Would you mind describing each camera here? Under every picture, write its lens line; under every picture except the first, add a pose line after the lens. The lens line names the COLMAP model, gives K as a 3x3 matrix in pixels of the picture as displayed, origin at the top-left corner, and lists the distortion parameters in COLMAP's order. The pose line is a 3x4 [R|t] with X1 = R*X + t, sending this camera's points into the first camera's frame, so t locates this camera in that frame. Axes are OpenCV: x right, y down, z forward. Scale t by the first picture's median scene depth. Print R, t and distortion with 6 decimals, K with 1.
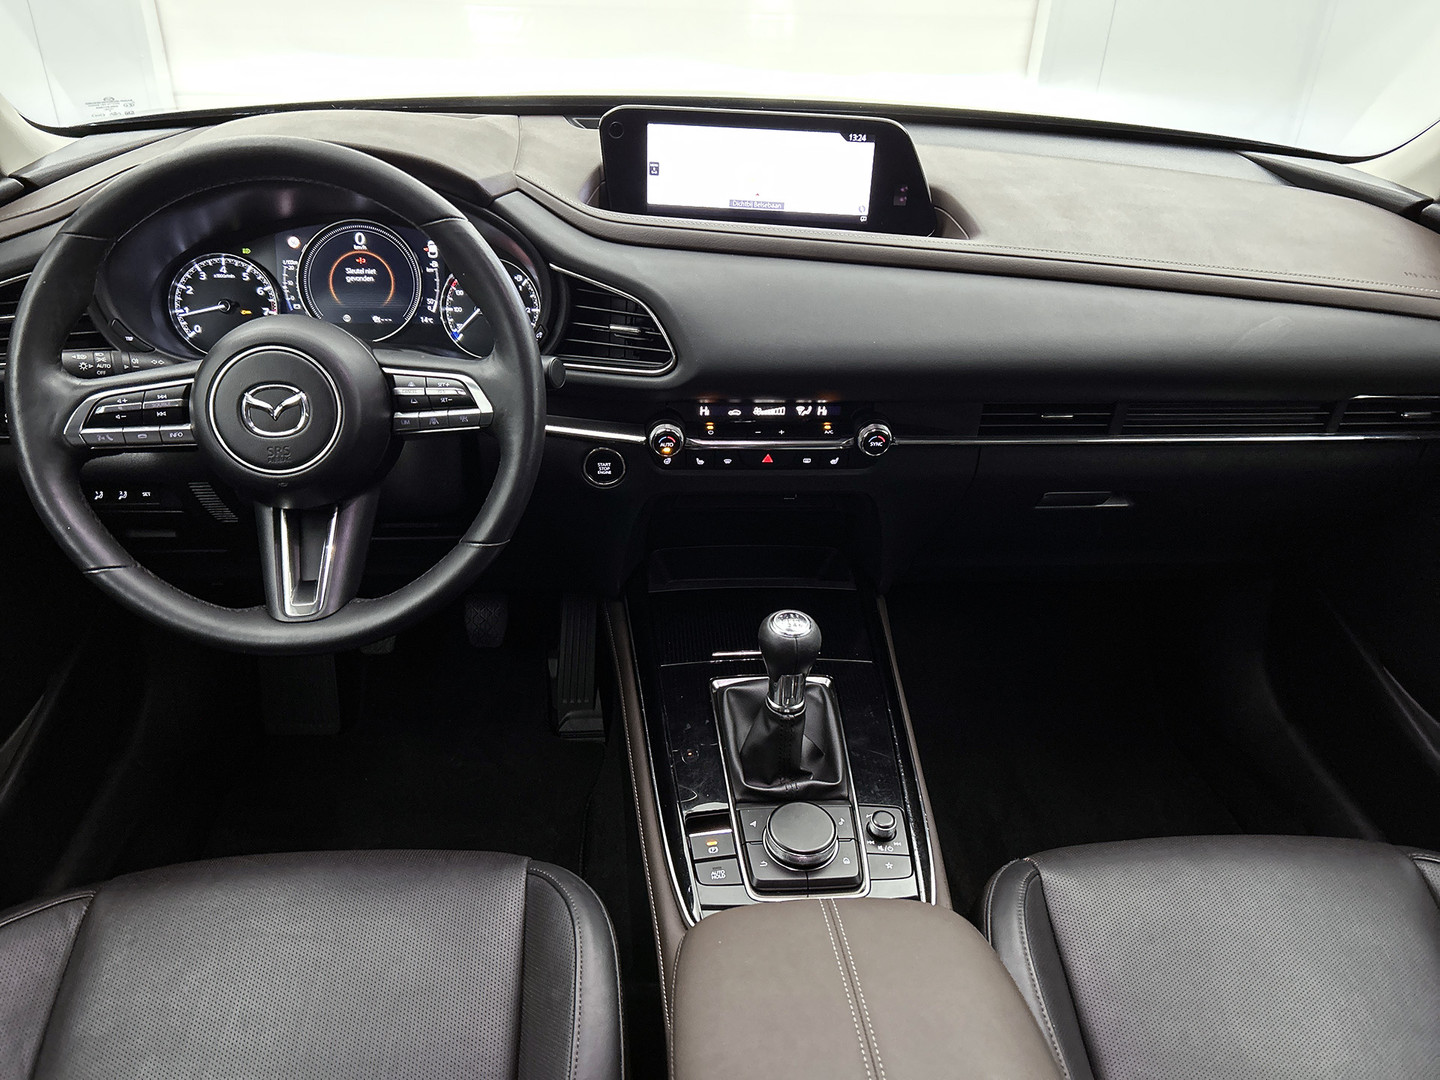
lens RADIAL K [[1124.2, 0, 705.5], [0, 1124.2, 541.5], [0, 0, 1]] dist [0.016298, -0.031124]
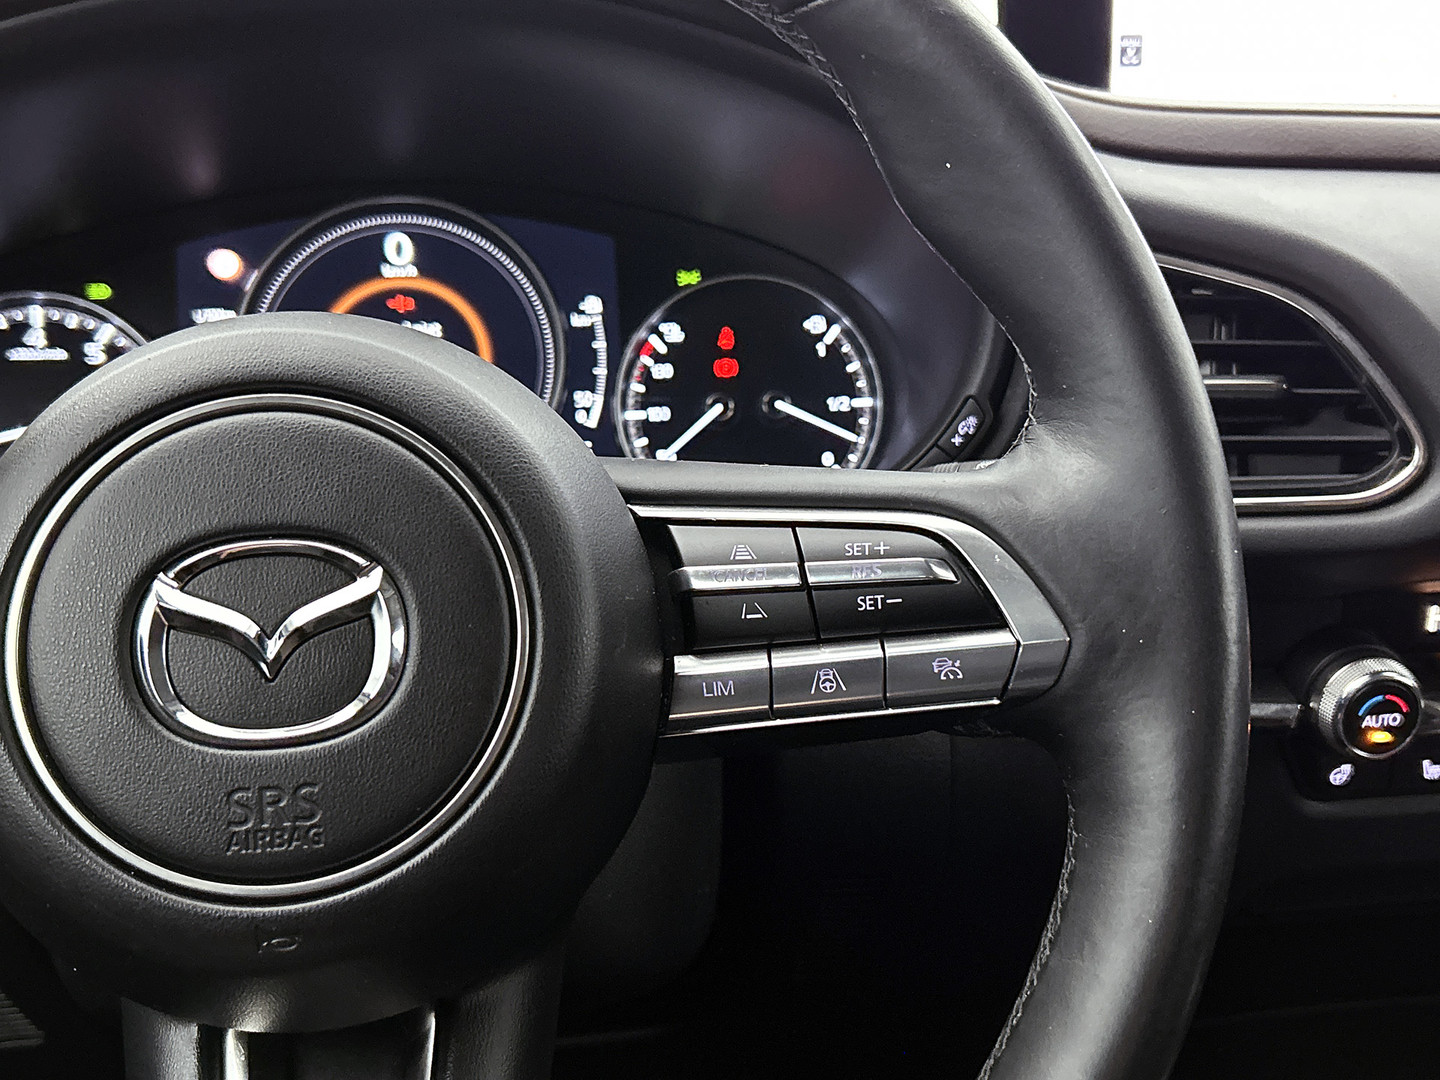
lens RADIAL K [[1659.8, 0, 727.8], [0, 1659.8, 531.6], [0, 0, 1]] dist [0.046438, 0.000000]
pose [[0.998388, -0.053358, 0.019336, -0.213756], [0.056406, 0.970543, -0.234231, -0.036461], [-0.006269, 0.234944, 0.971989, 0.475684]]
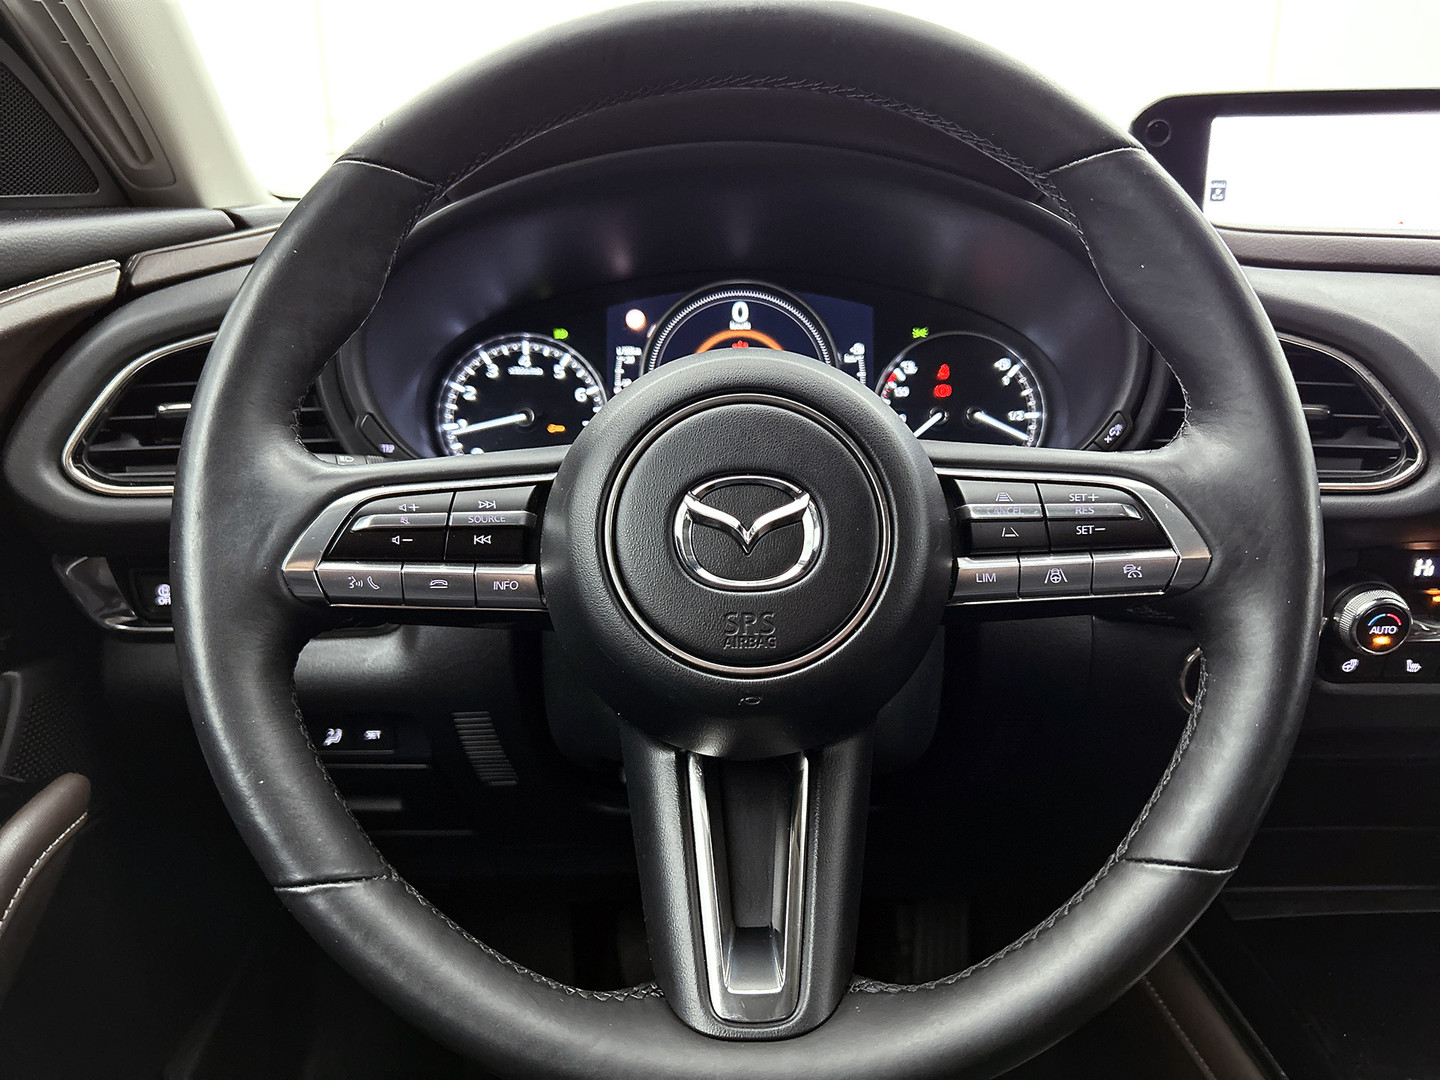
lens RADIAL K [[1124.2, 0, 719.4], [0, 1124.2, 526.8], [0, 0, 1]] dist [0.016298, -0.031124]
pose [[0.993934, -0.009419, -0.109575, -0.254623], [-0.014873, 0.975661, -0.218780, -0.018023], [0.108968, 0.219083, 0.969602, 0.430027]]
